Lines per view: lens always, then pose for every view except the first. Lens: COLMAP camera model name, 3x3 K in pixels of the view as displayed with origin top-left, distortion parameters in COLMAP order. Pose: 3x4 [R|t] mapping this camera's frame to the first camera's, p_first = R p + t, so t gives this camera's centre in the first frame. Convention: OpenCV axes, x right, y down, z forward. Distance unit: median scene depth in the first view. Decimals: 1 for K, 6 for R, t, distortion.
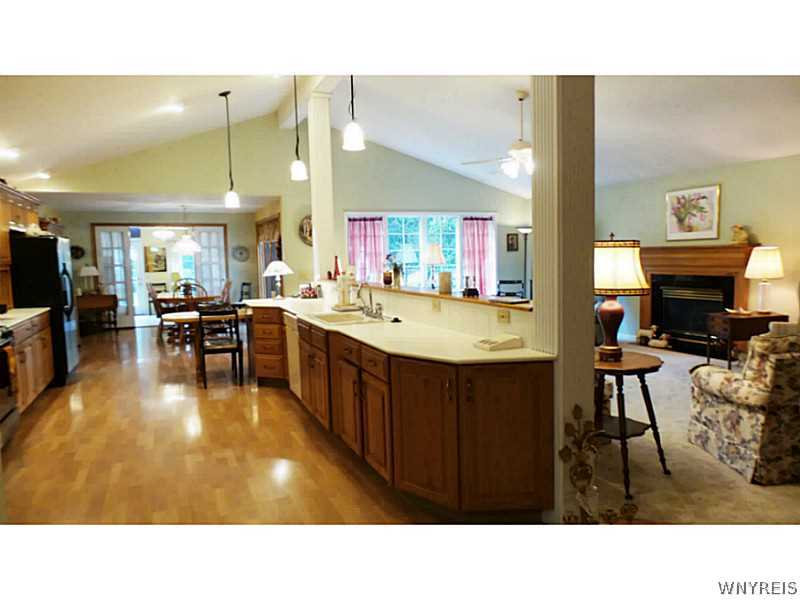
lens RADIAL K [[541.8, 0, 403.0], [0, 541.8, 300.7], [0, 0, 1]] dist [0.001506, -0.006396]
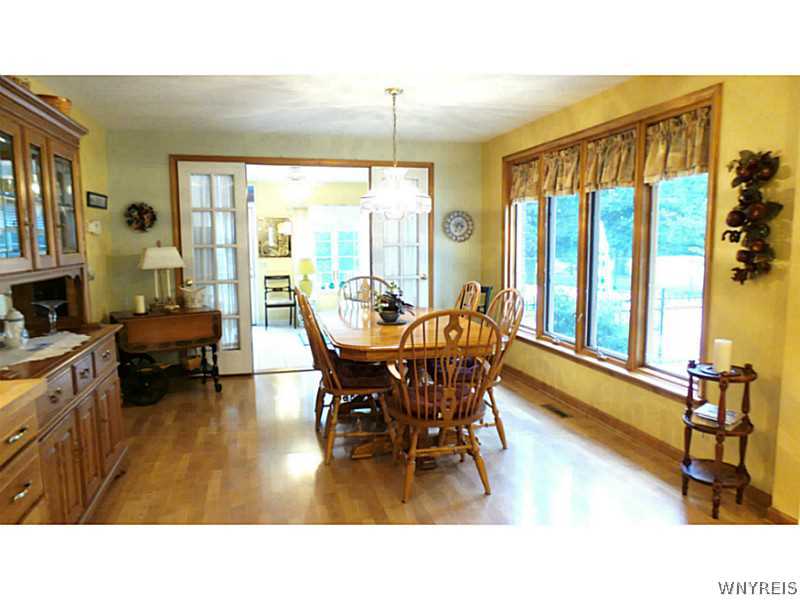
lens RADIAL K [[541.8, 0, 397.5], [0, 541.8, 302.3], [0, 0, 1]] dist [0.001506, -0.006396]
pose [[0.985873, 0.031450, -0.164515, -0.305551], [-0.026549, 0.999138, 0.031905, -0.036358], [0.165376, -0.027087, 0.985858, 0.574779]]
